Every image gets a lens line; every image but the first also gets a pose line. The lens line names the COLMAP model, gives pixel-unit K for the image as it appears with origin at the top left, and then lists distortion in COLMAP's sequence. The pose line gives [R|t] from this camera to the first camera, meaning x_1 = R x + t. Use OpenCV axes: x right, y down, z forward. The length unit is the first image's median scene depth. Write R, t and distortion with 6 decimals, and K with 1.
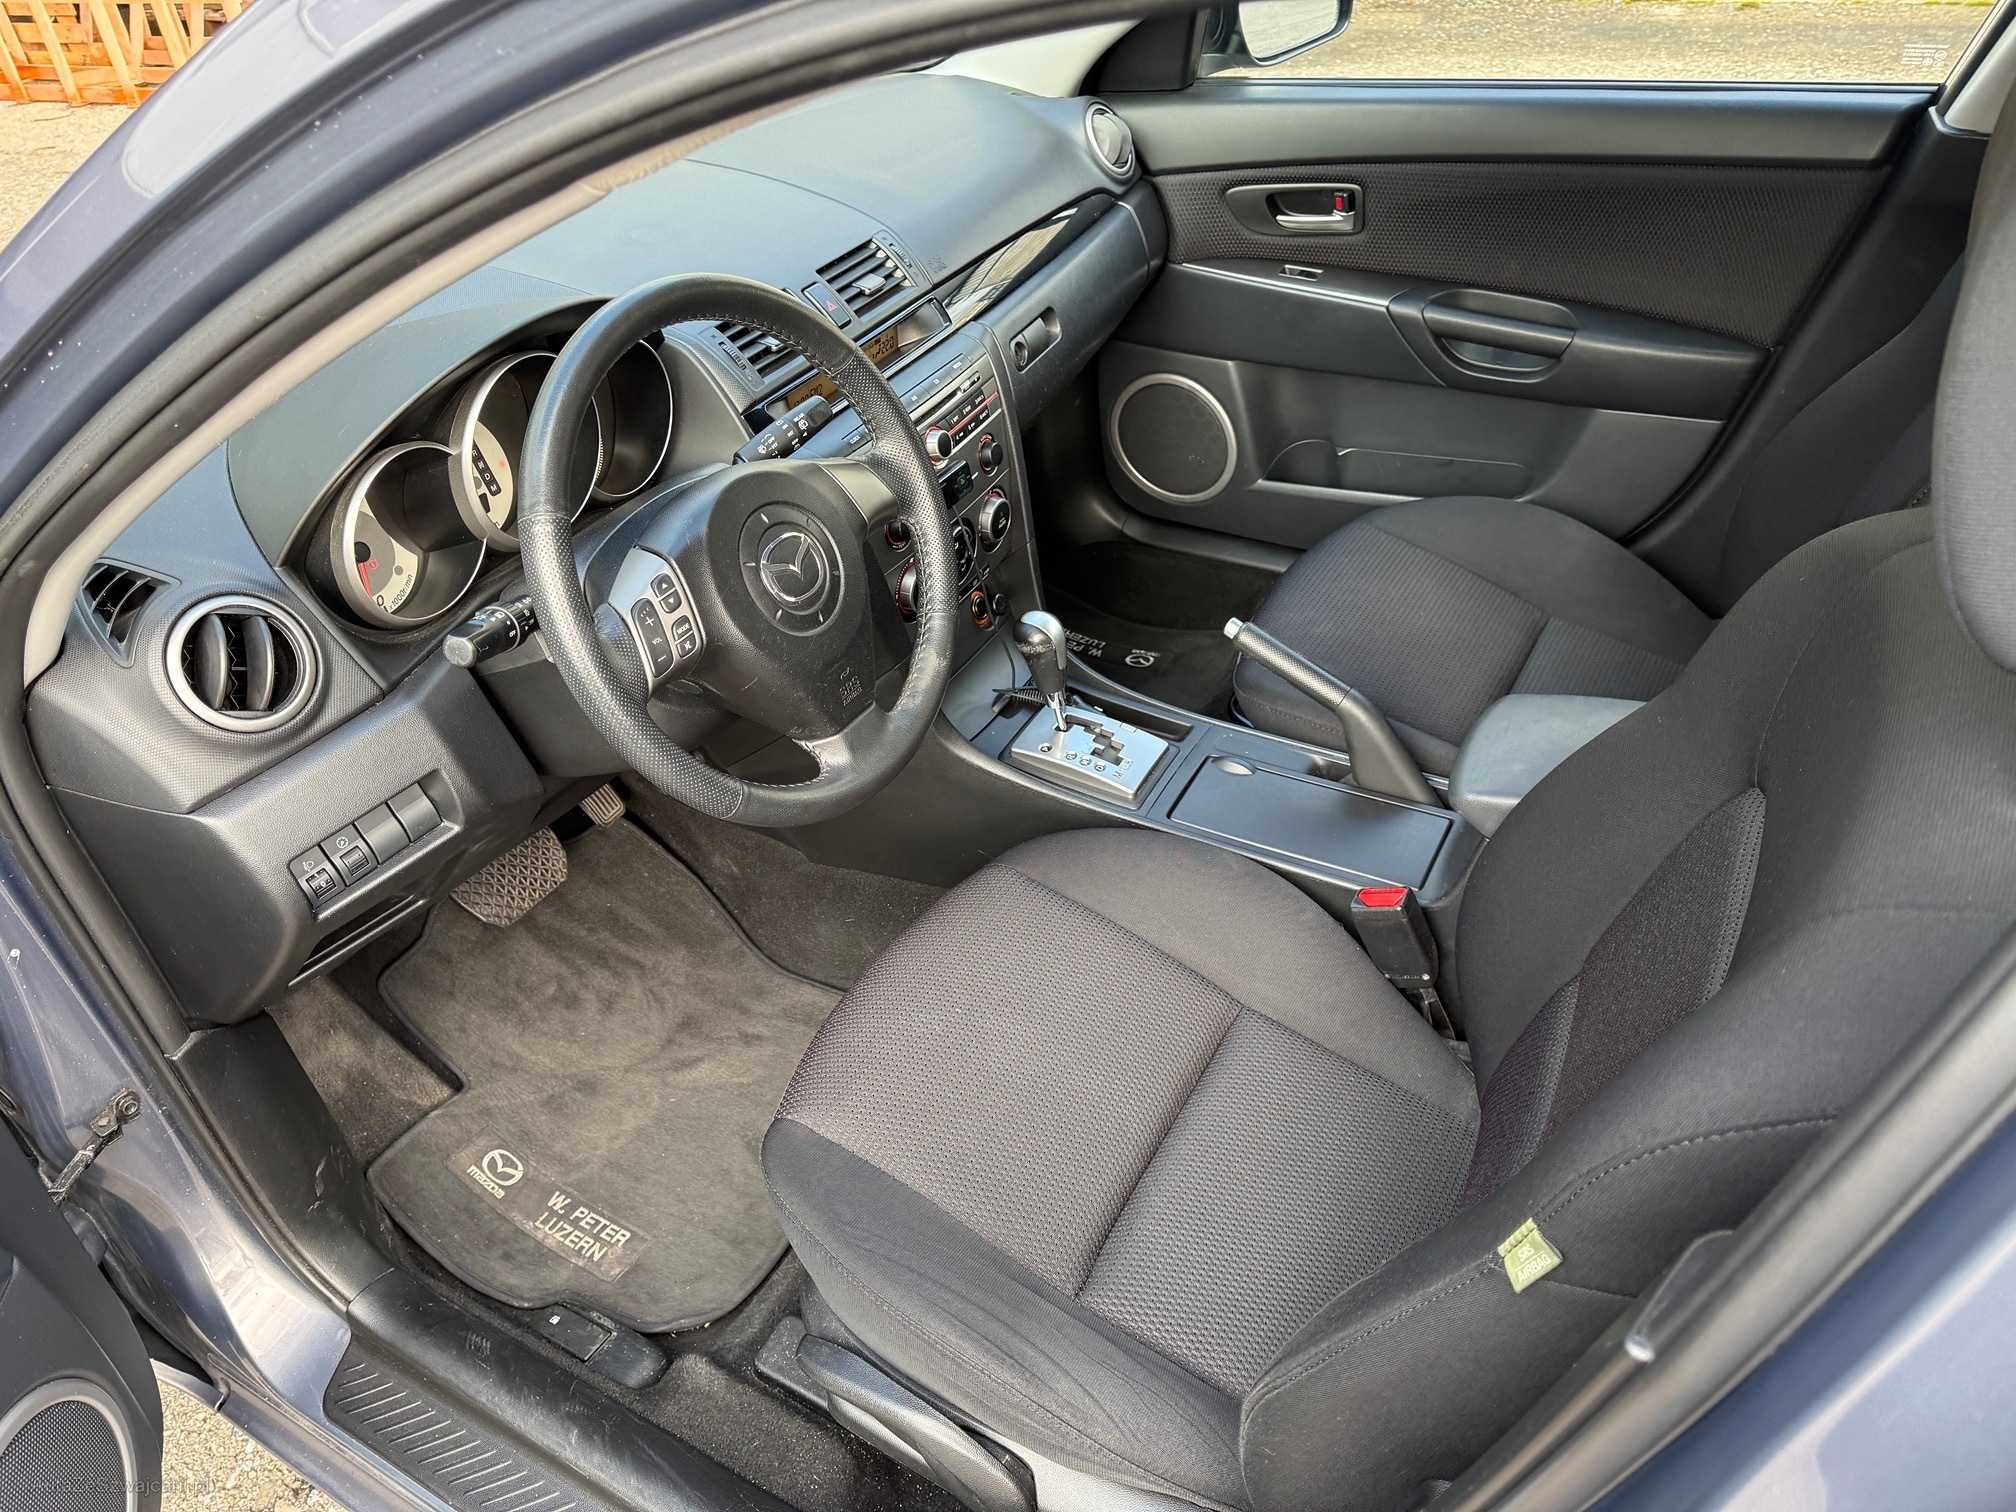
lens RADIAL K [[1467.1, 0, 1008.0], [0, 1467.1, 756.0], [0, 0, 1]] dist [0.020848, -0.039503]
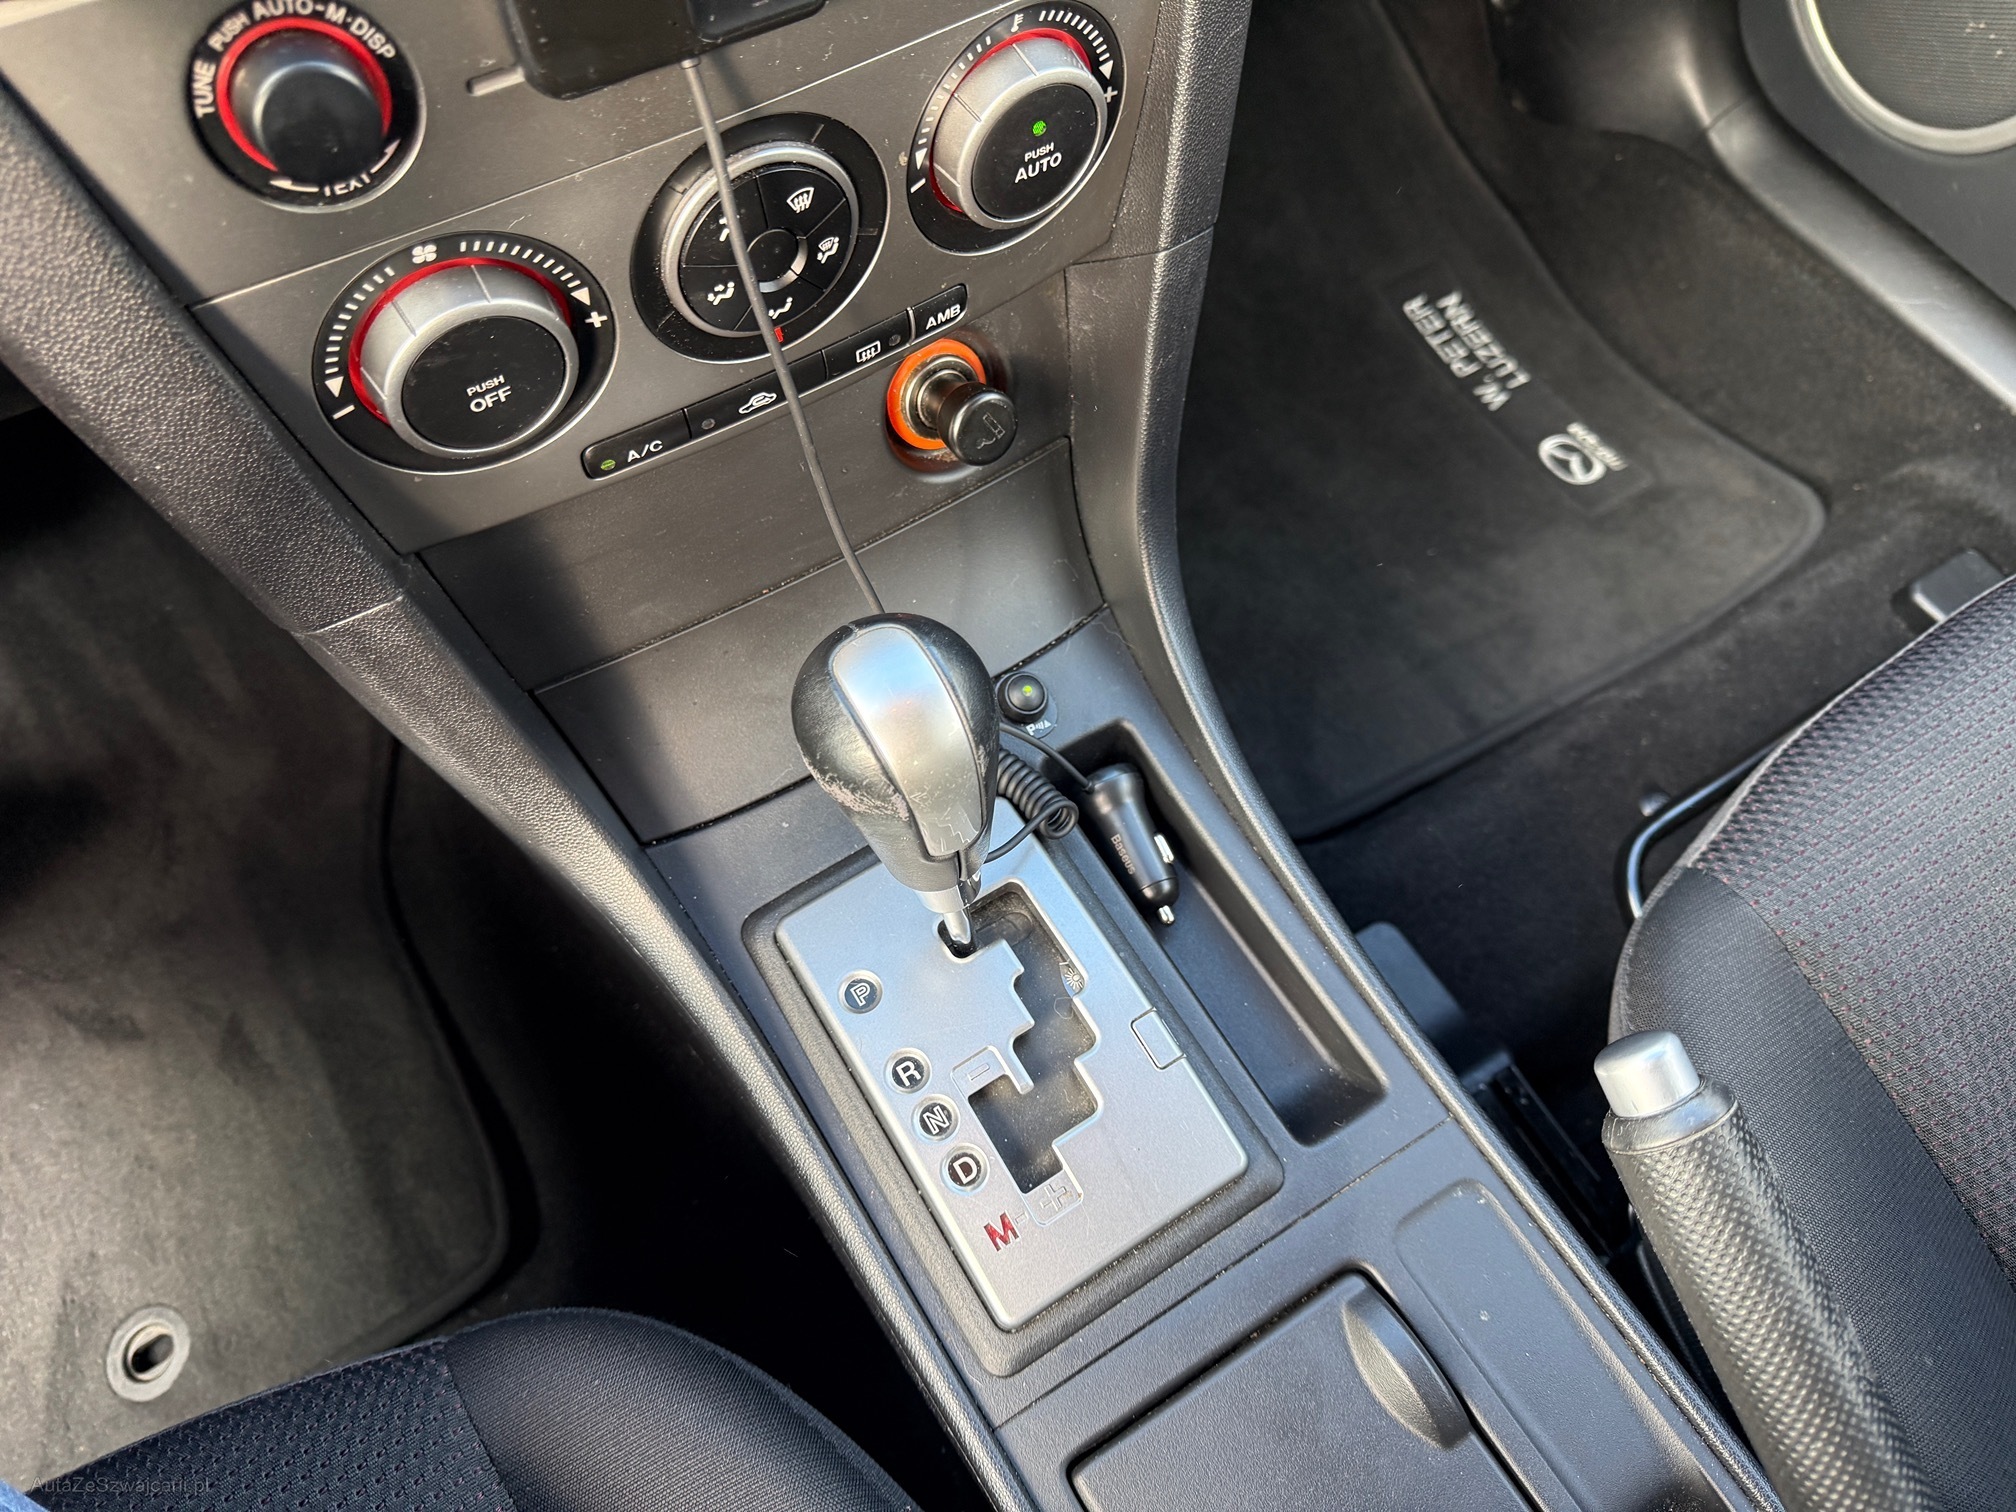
lens RADIAL K [[1467.1, 0, 1008.0], [0, 1467.1, 756.0], [0, 0, 1]] dist [0.020848, -0.039503]
pose [[0.876127, 0.450488, -0.171646, 0.082062], [-0.339318, 0.829176, 0.444219, -0.185264], [0.342440, -0.330950, 0.879322, 0.742794]]
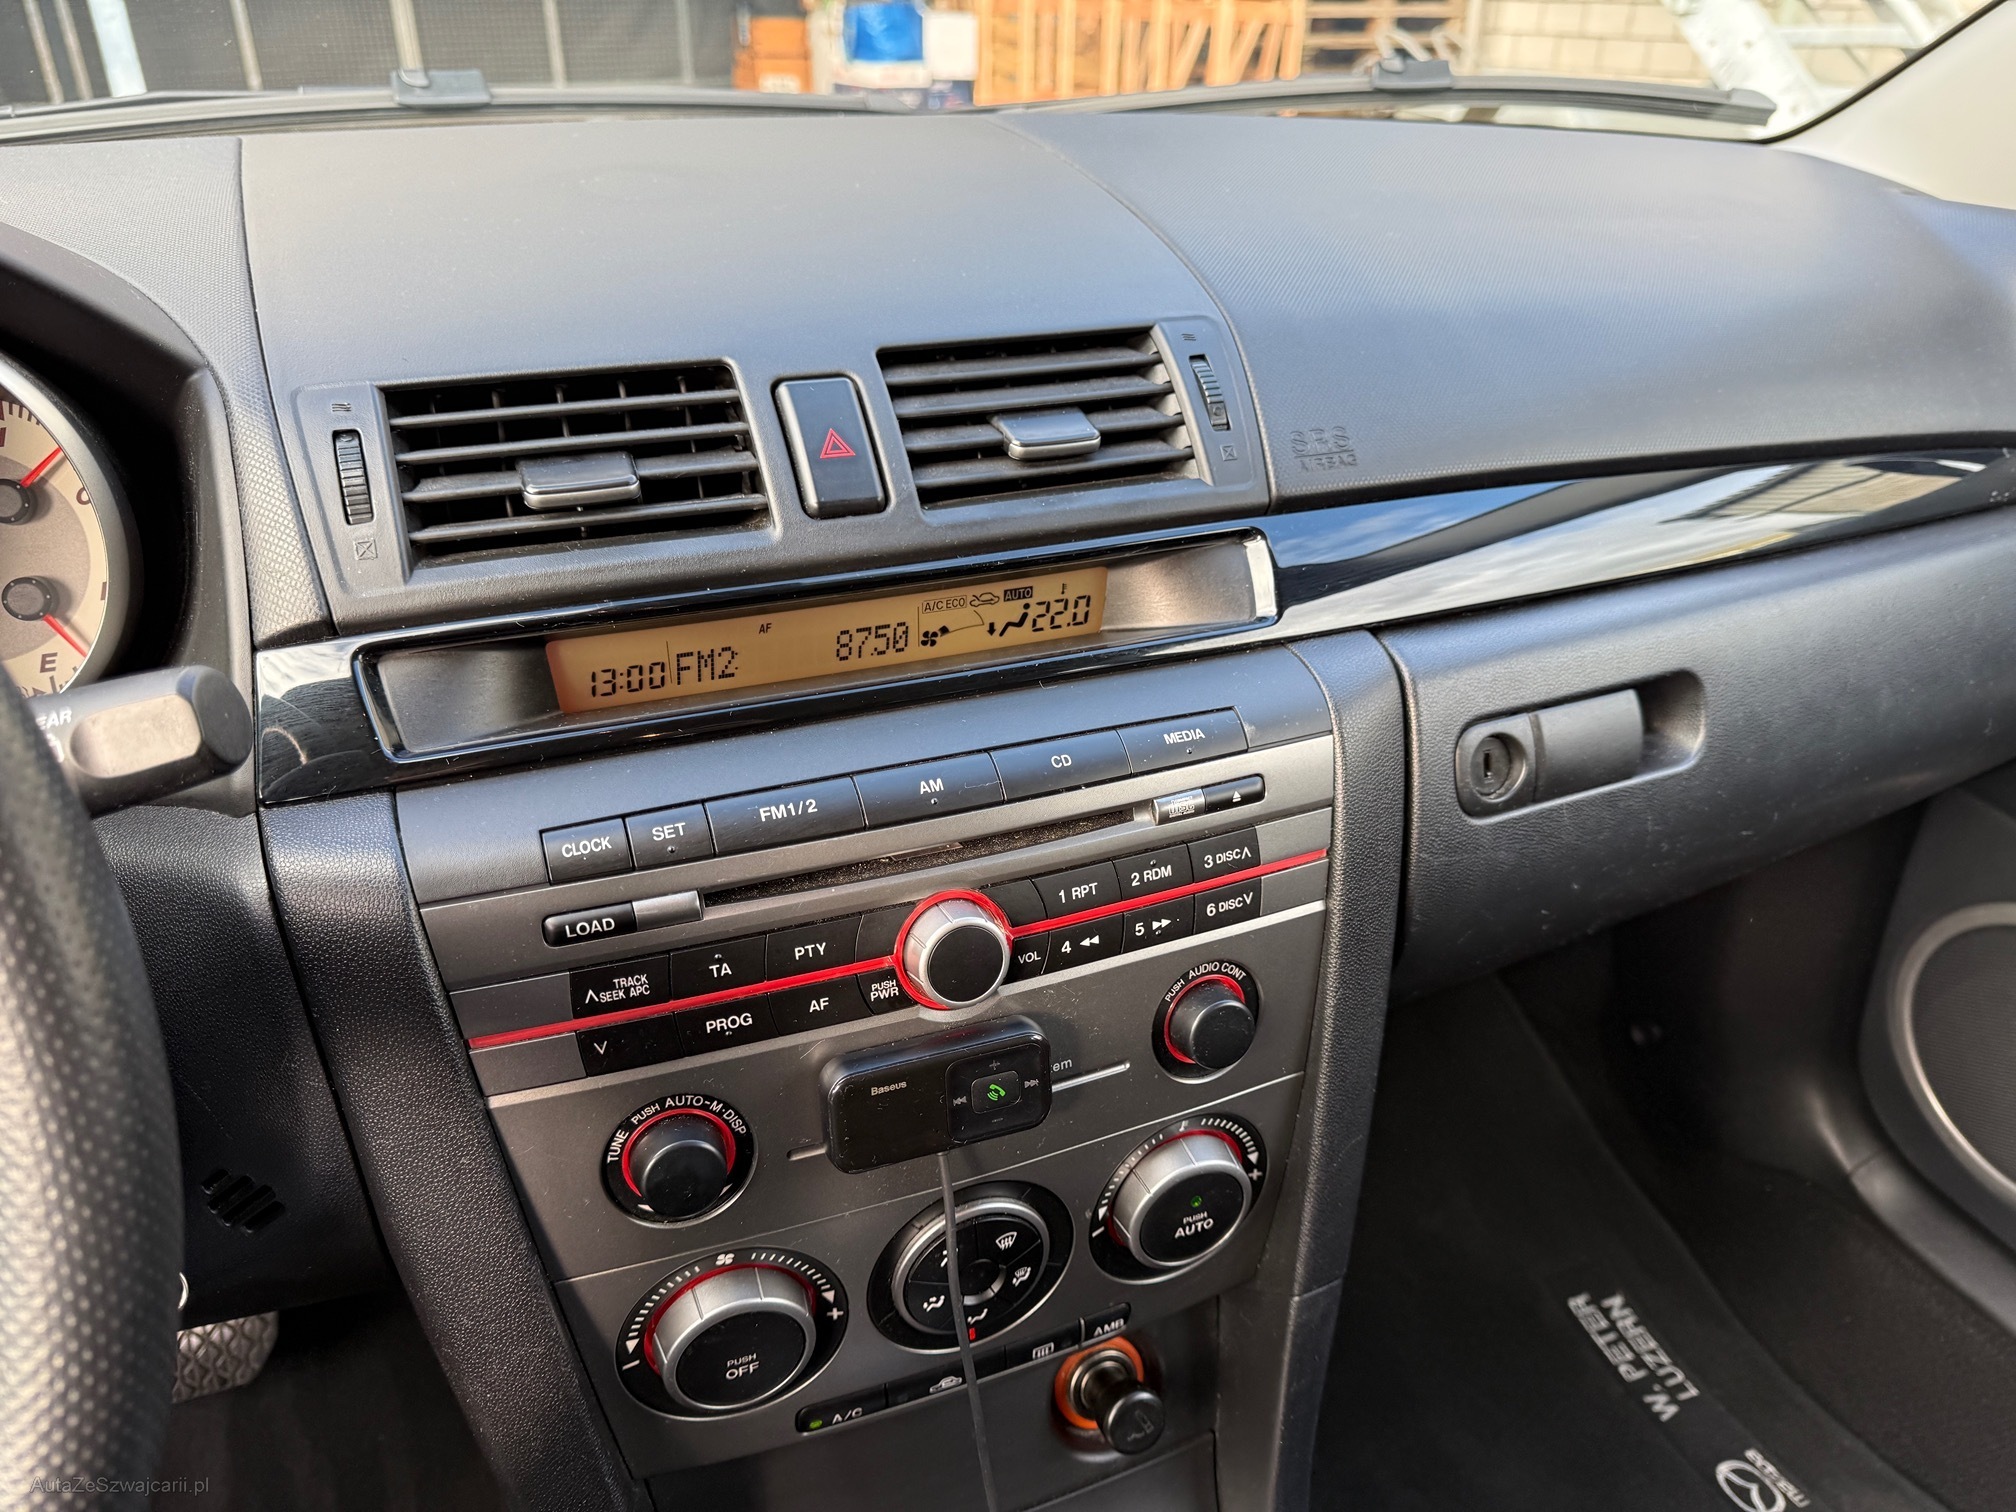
lens RADIAL K [[1467.1, 0, 1008.0], [0, 1467.1, 756.0], [0, 0, 1]] dist [0.020848, -0.039503]
pose [[0.777782, 0.354922, -0.518735, 0.096422], [-0.422316, 0.906354, -0.013080, -0.231403], [0.465515, 0.229244, 0.854835, 0.681810]]
